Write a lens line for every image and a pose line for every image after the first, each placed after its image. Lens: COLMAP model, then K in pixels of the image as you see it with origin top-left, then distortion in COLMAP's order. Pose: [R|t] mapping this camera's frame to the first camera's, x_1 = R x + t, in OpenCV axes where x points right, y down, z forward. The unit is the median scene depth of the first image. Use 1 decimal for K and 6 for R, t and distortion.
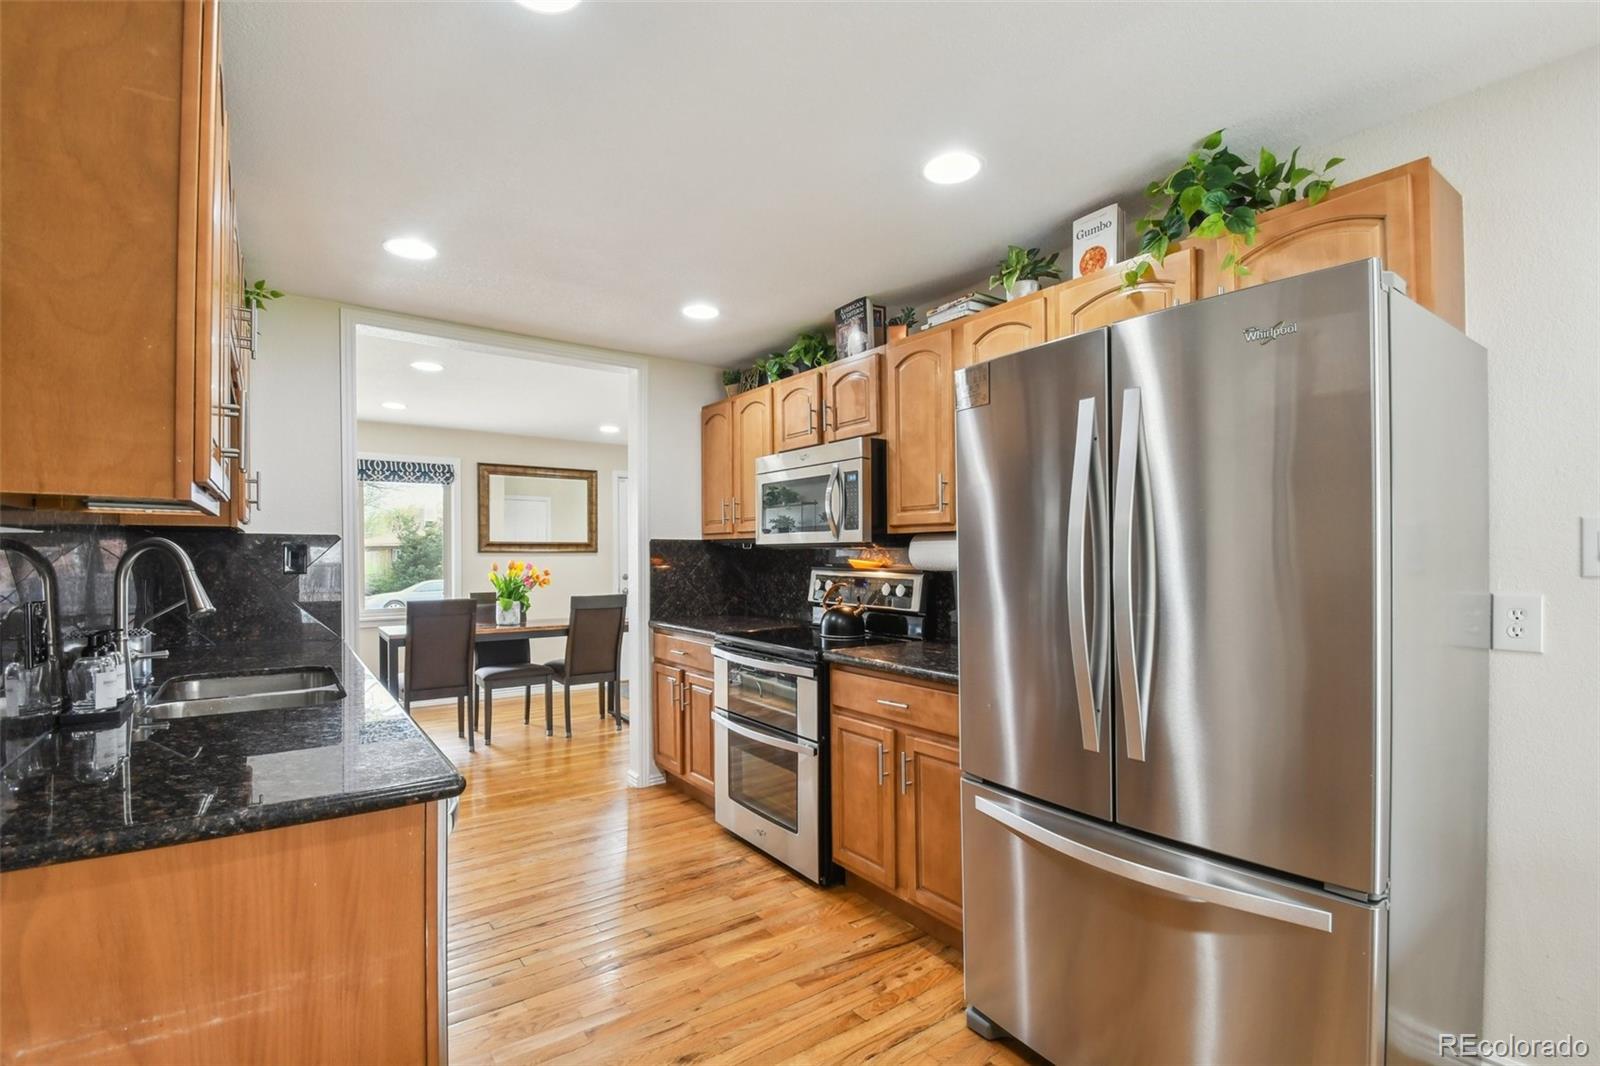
lens RADIAL K [[720.2, 0, 775.8], [0, 720.2, 558.6], [0, 0, 1]] dist [-0.010055, -0.002618]
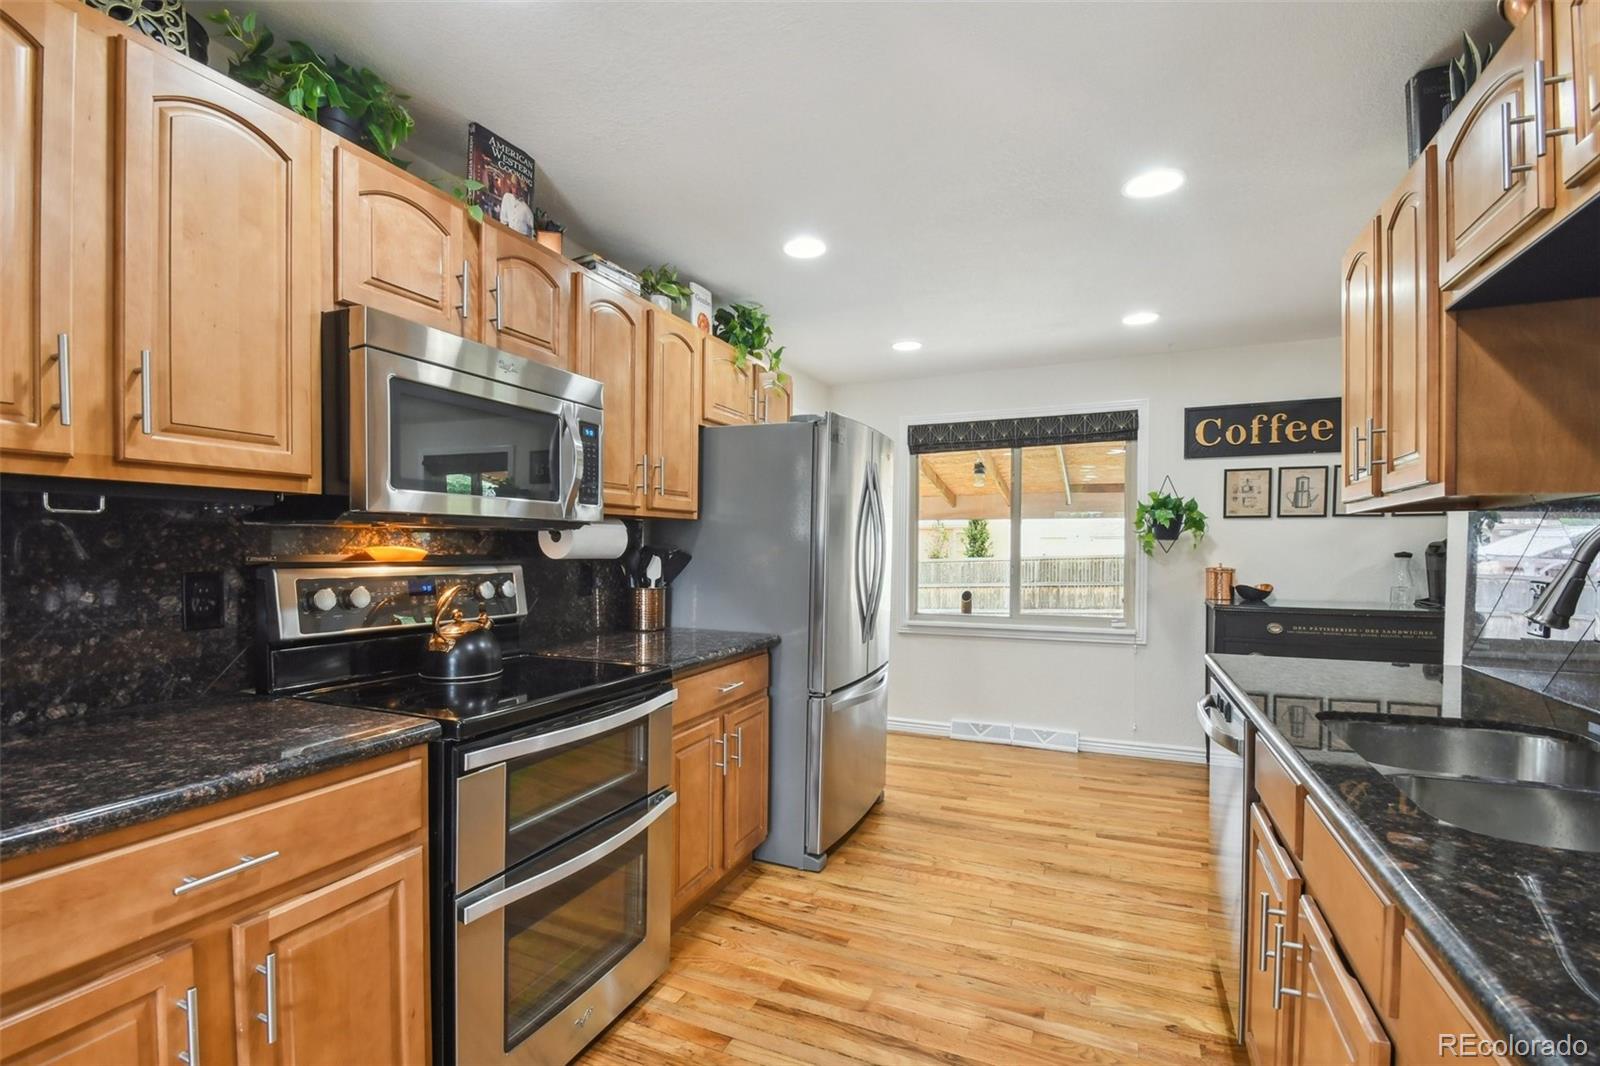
lens RADIAL K [[720.2, 0, 779.8], [0, 720.2, 557.4], [0, 0, 1]] dist [-0.010055, -0.002618]
pose [[-0.507446, -0.016615, 0.861523, -0.668197], [-0.001381, 0.999828, 0.018469, -0.000722], [-0.861682, 0.008182, -0.507382, 1.303968]]
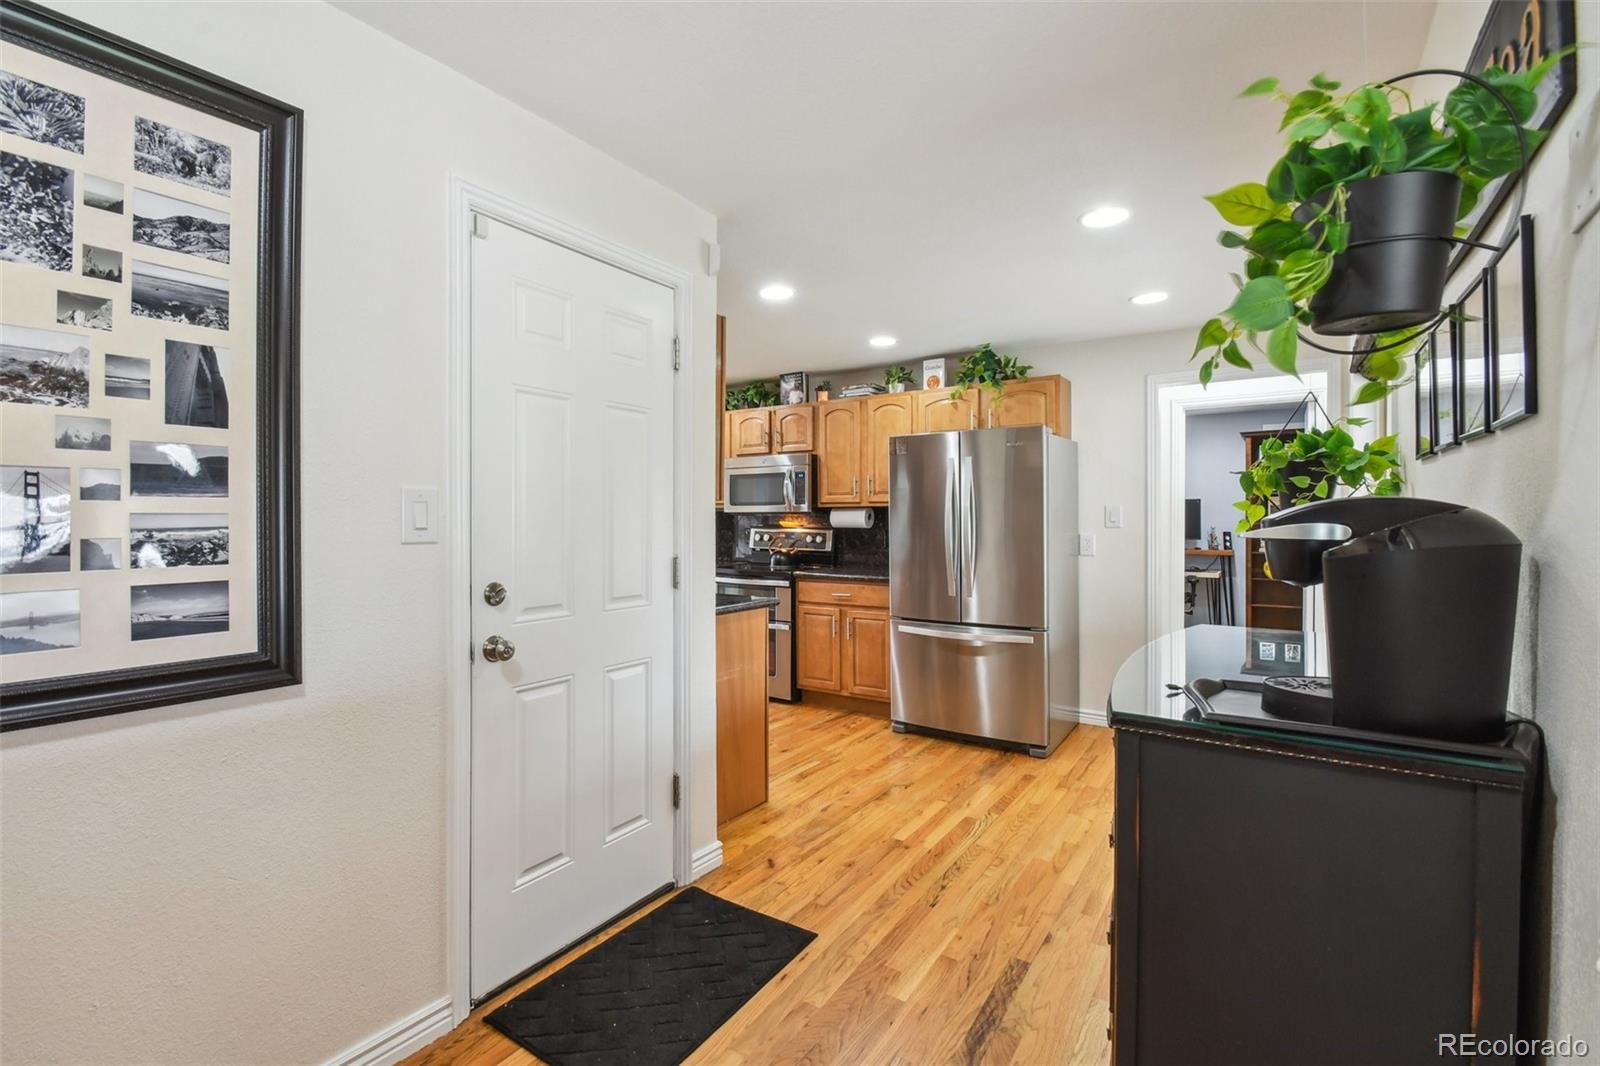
lens RADIAL K [[720.2, 0, 783.9], [0, 720.2, 518.2], [0, 0, 1]] dist [-0.010055, -0.002618]
pose [[0.932920, 0.005066, 0.360048, -0.622459], [-0.002559, 0.999969, -0.007439, 0.007171], [-0.360074, 0.006019, 0.932904, -0.702346]]
